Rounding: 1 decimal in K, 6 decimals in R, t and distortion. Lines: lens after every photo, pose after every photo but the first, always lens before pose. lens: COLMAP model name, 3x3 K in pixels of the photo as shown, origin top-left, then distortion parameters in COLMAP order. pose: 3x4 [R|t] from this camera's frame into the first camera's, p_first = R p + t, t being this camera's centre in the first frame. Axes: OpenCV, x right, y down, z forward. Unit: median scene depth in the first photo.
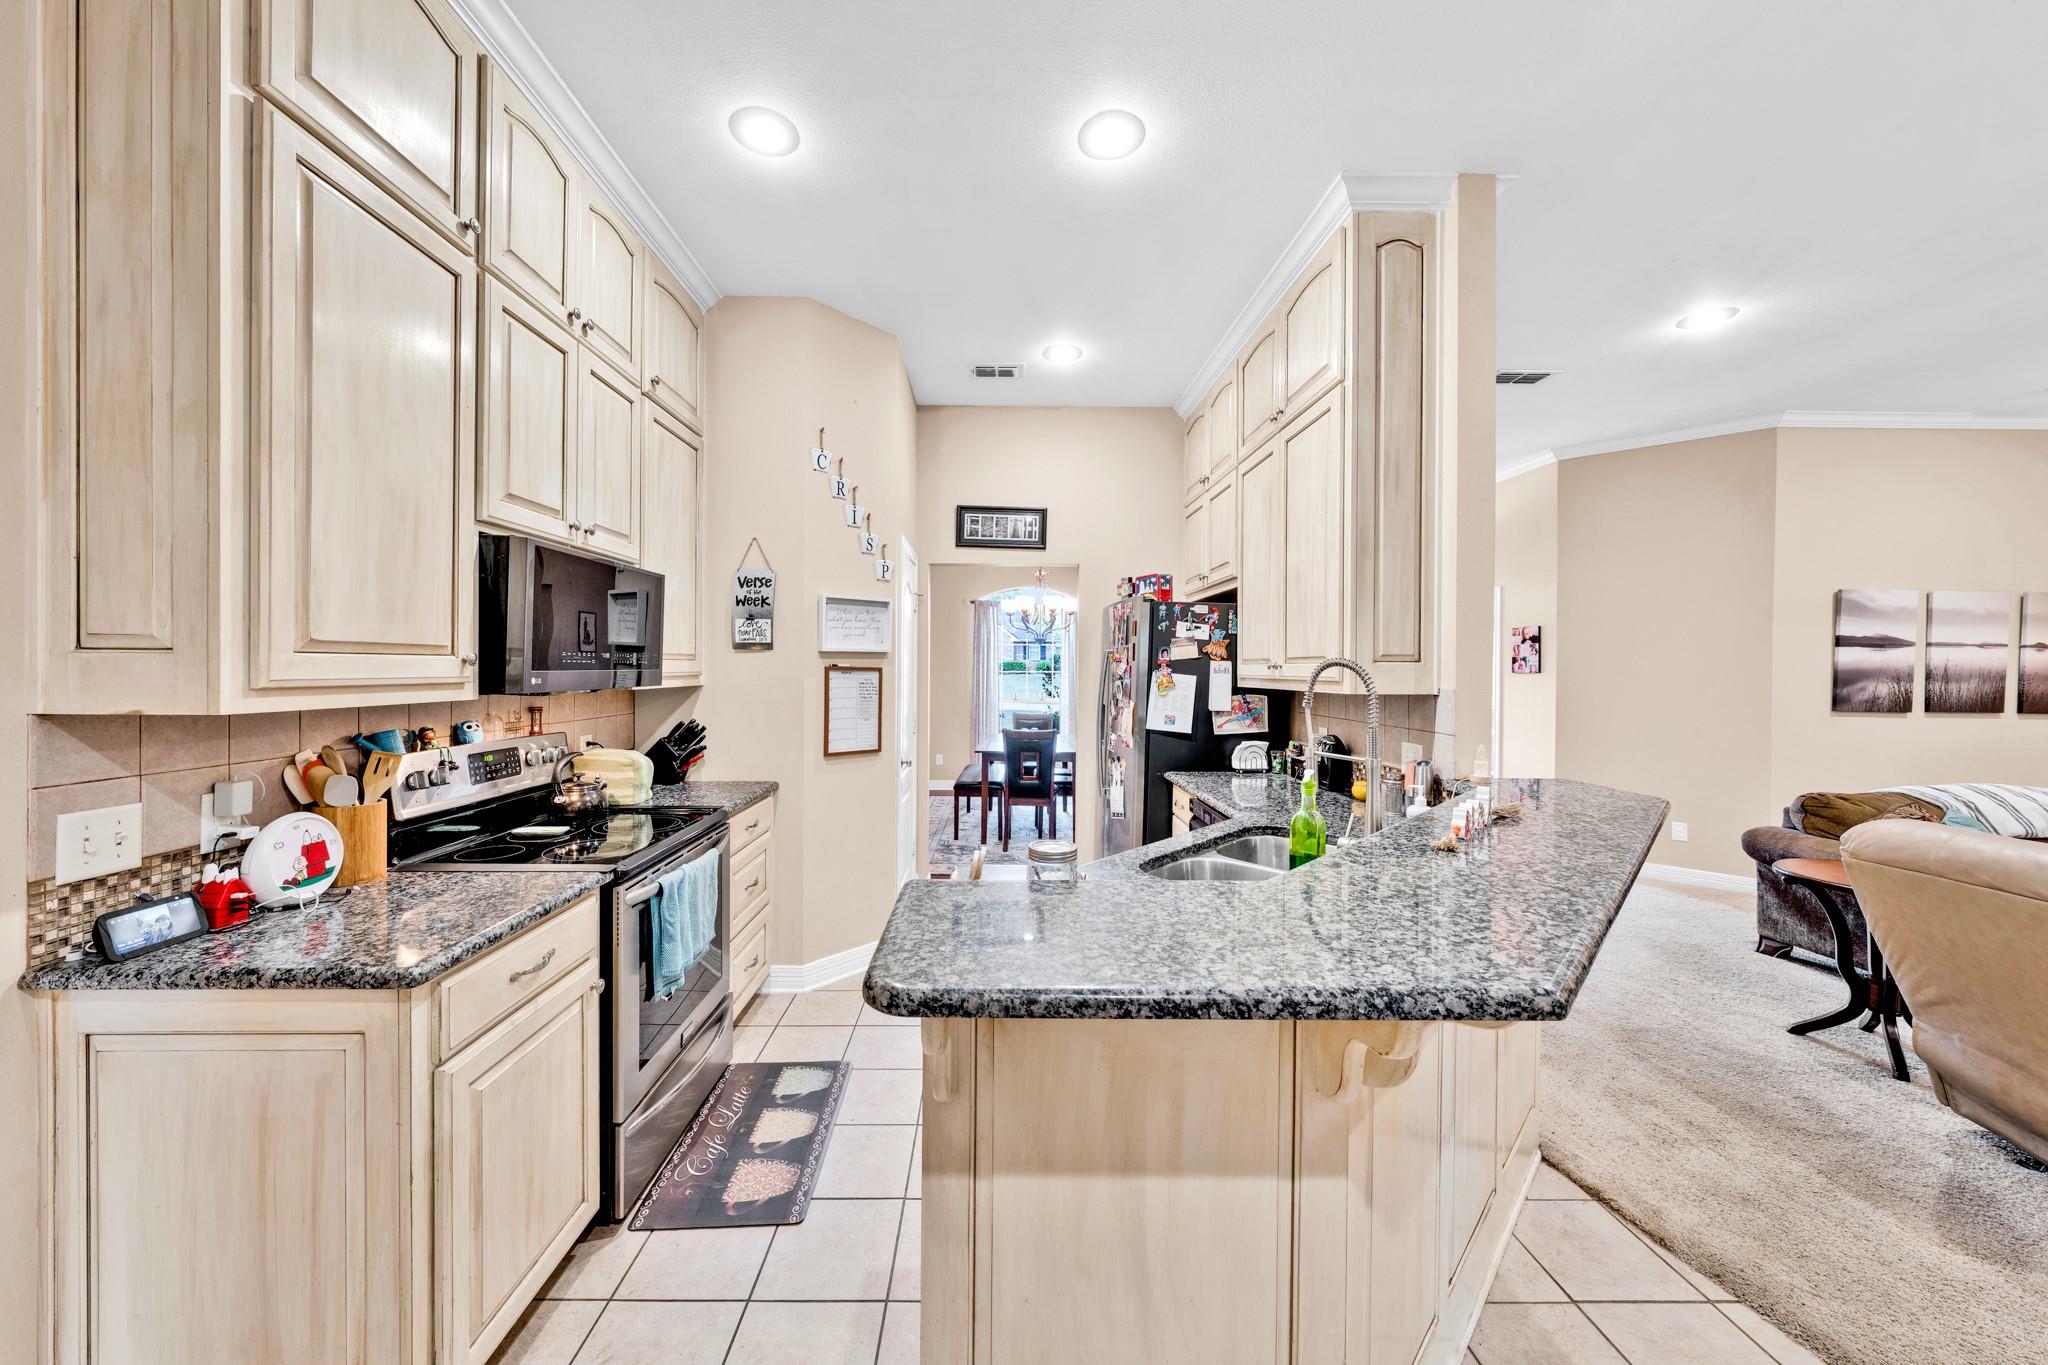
lens RADIAL K [[695.3, 0, 1012.6], [0, 695.3, 672.1], [0, 0, 1]] dist [0.000477, 0.000104]
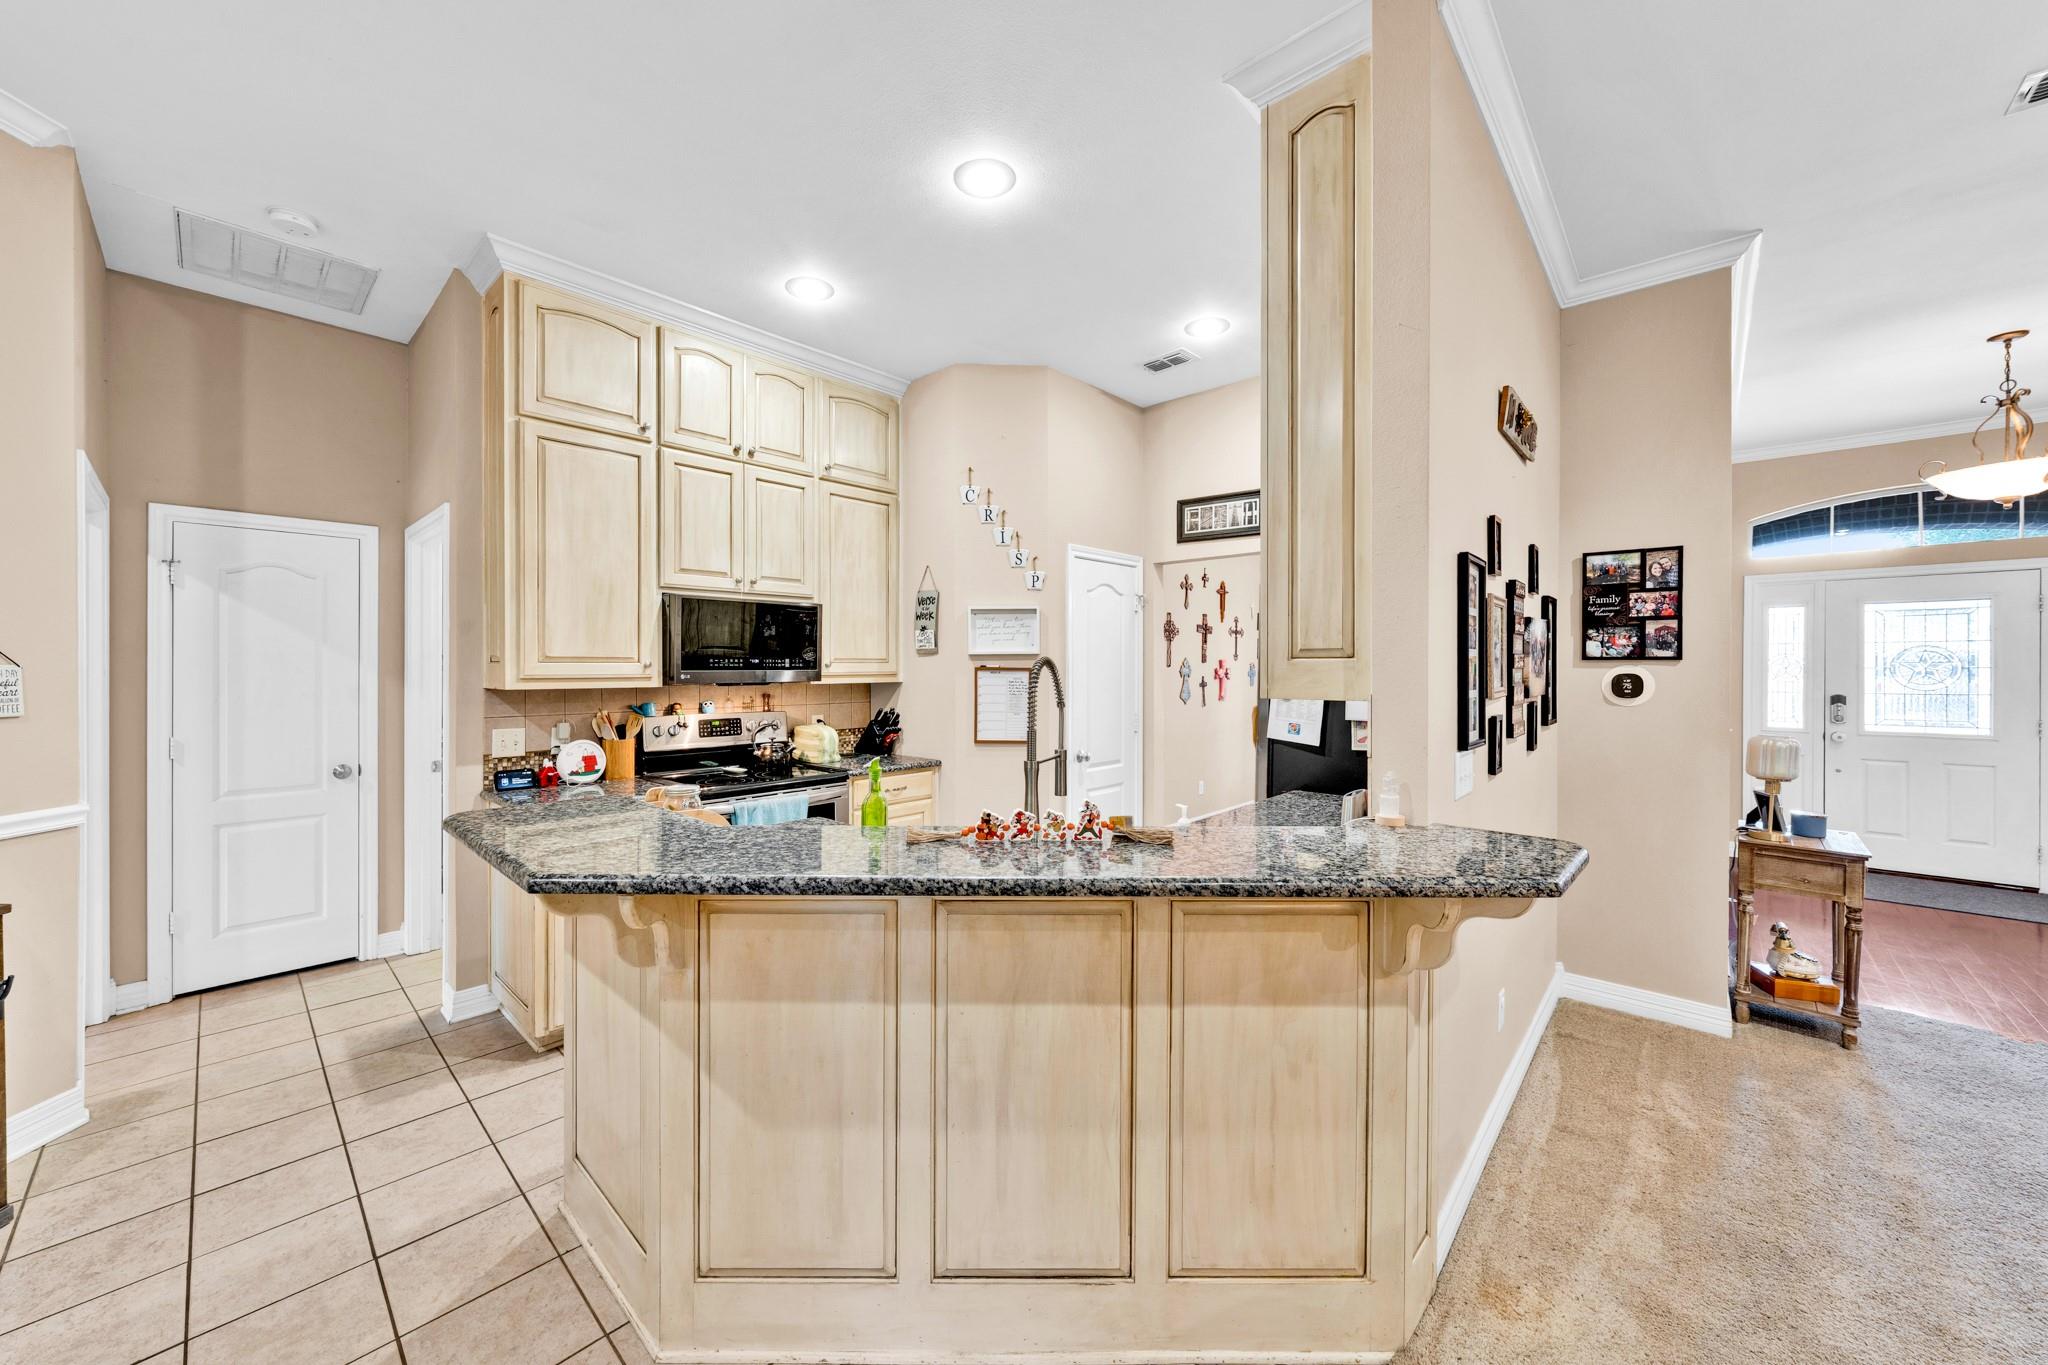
lens RADIAL K [[754.0, 0, 1024.5], [0, 754.0, 670.1], [0, 0, 1]] dist [0.003308, 0.000356]
pose [[0.731274, -0.002906, -0.682078, 0.609708], [-0.000809, 0.999987, -0.005128, 0.002648], [0.682084, 0.004302, 0.731261, 0.109211]]
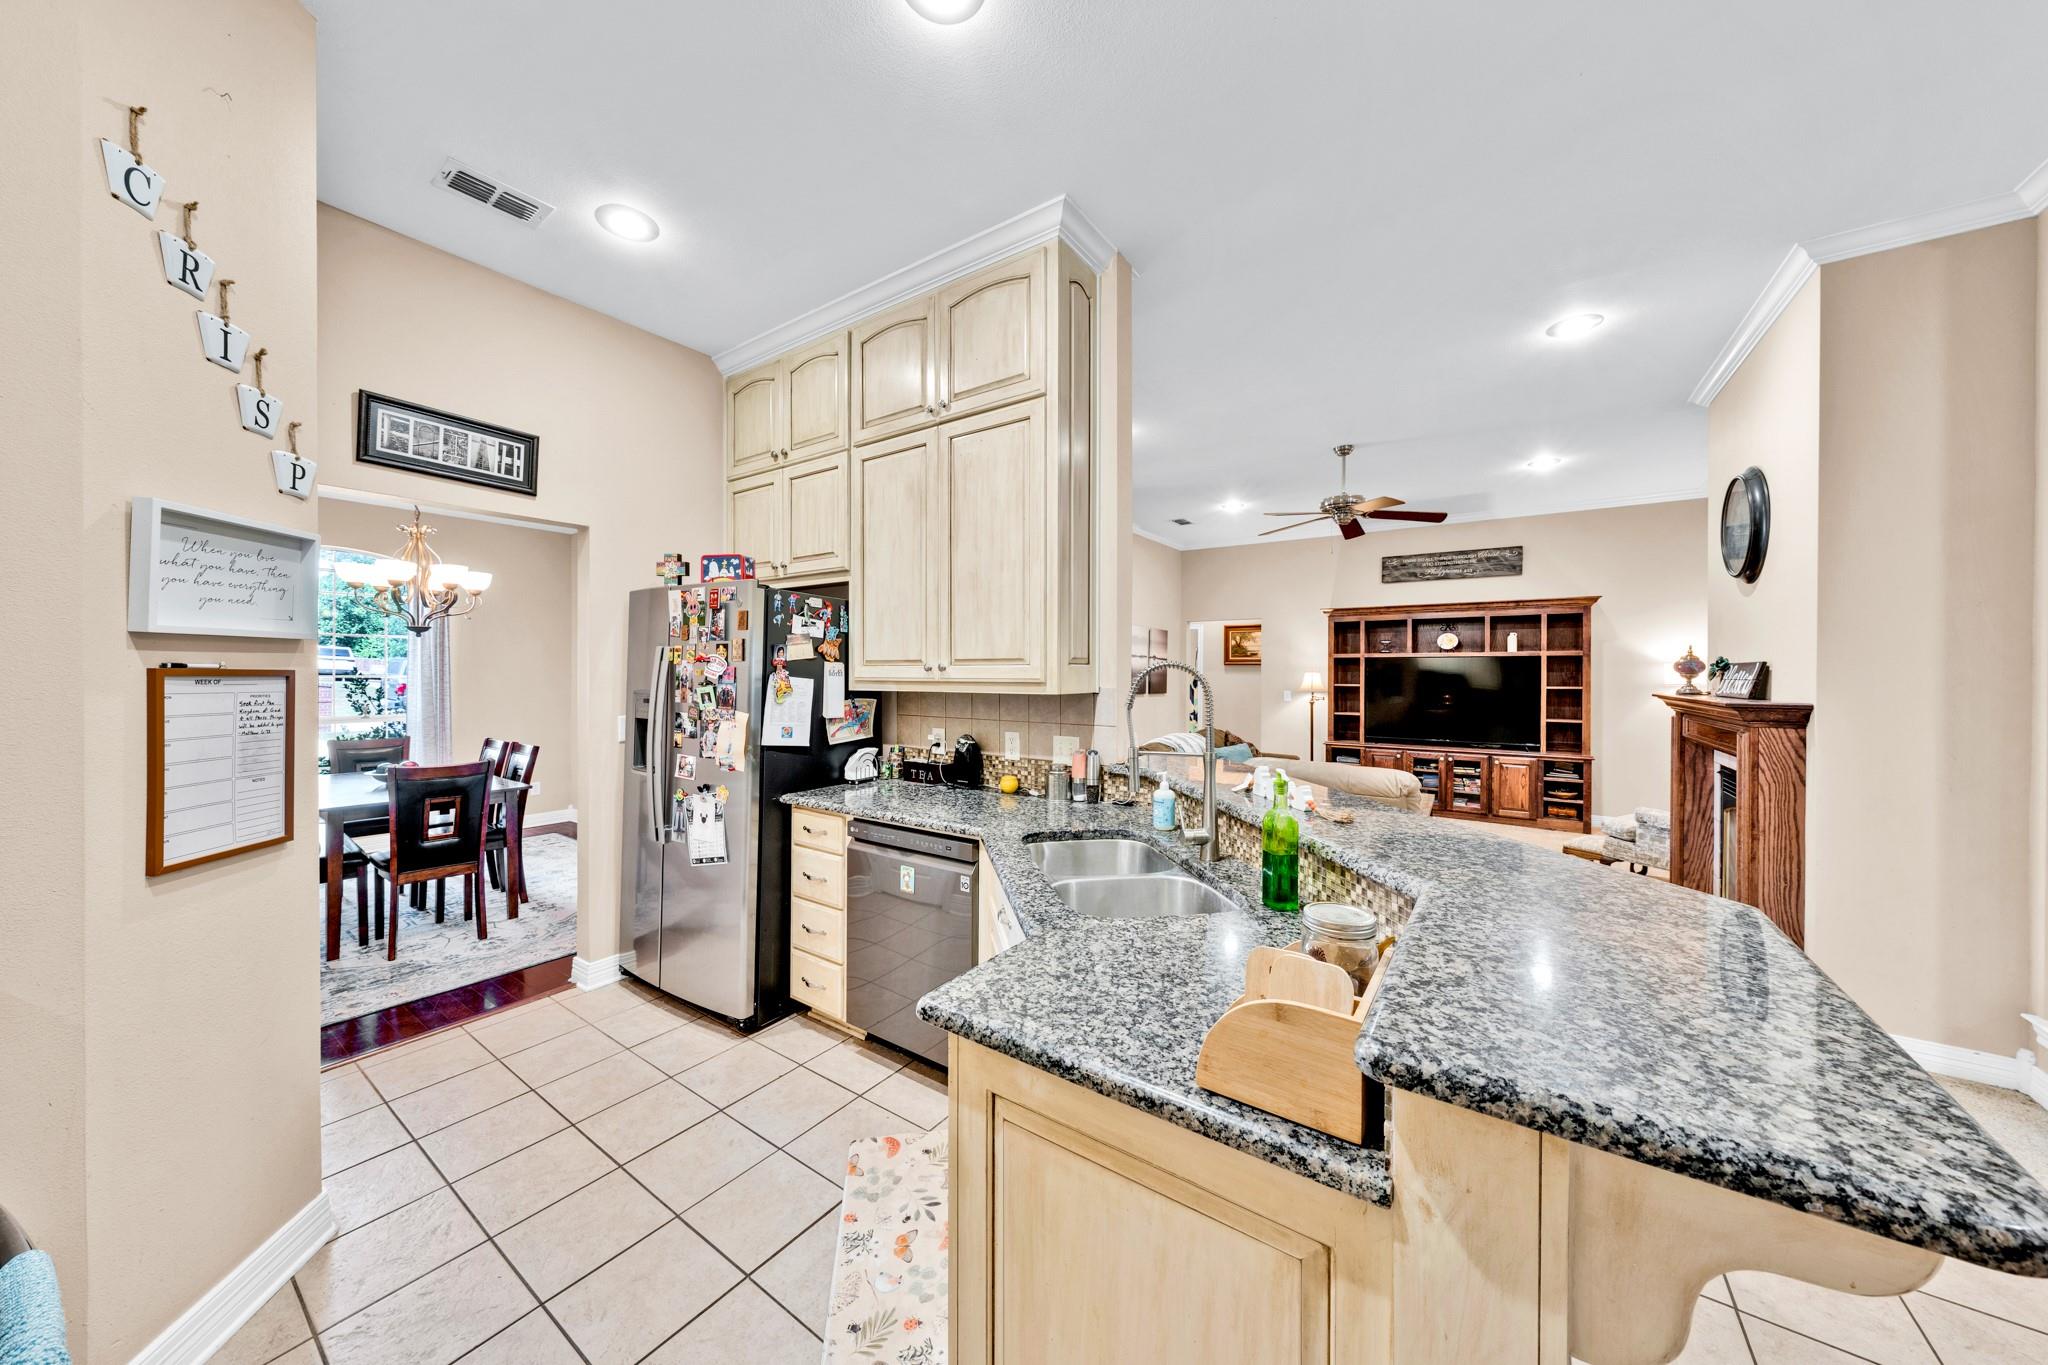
lens RADIAL K [[676.6, 0, 1012.7], [0, 676.6, 674.7], [0, 0, 1]] dist [0.005994, -0.000219]
pose [[0.602320, -0.007307, 0.798221, -0.260422], [0.006739, 0.999969, 0.004068, -0.001932], [-0.798226, 0.002928, 0.602351, 0.290831]]
